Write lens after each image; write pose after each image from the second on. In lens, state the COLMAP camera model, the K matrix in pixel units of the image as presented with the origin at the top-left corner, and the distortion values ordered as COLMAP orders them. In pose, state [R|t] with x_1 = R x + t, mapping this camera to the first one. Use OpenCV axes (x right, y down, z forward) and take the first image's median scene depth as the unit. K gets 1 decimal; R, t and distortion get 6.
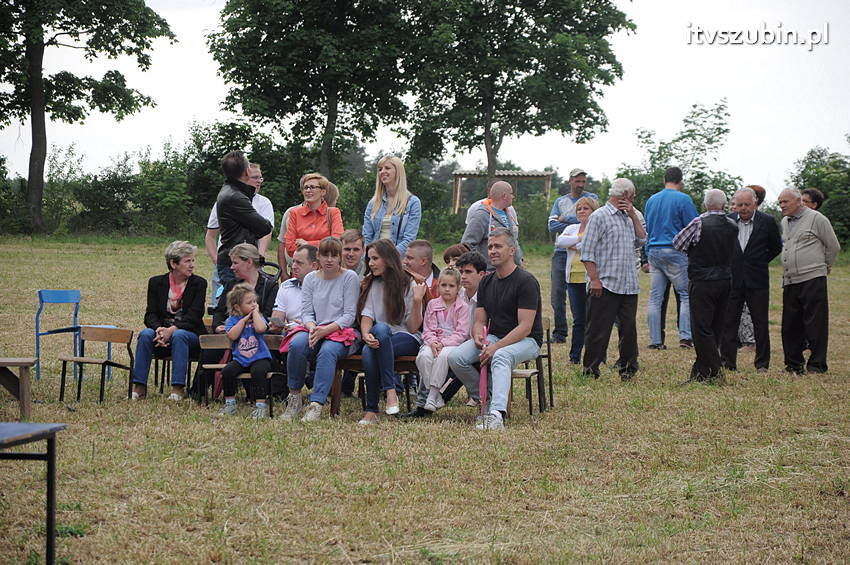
lens RADIAL K [[3776.8, 0, 421.8], [0, 3776.8, 283.4], [0, 0, 1]] dist [1.485444, 0.000000]
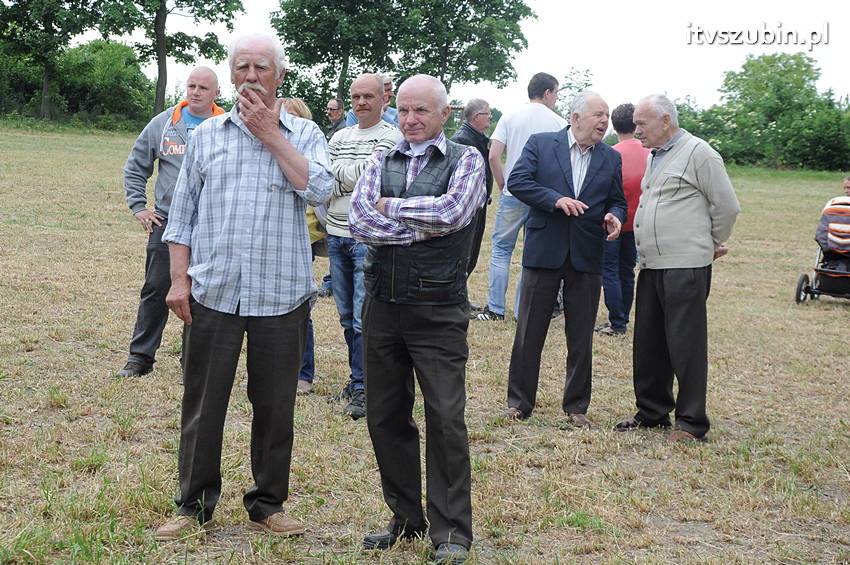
lens RADIAL K [[1758.5, 0, 427.3], [0, 1758.5, 286.6], [0, 0, 1]] dist [0.535513, 0.000000]
pose [[0.999329, 0.034731, -0.011669, 0.022585], [-0.033841, 0.997019, 0.069333, -0.004214], [0.014042, -0.068892, 0.997525, 0.242704]]
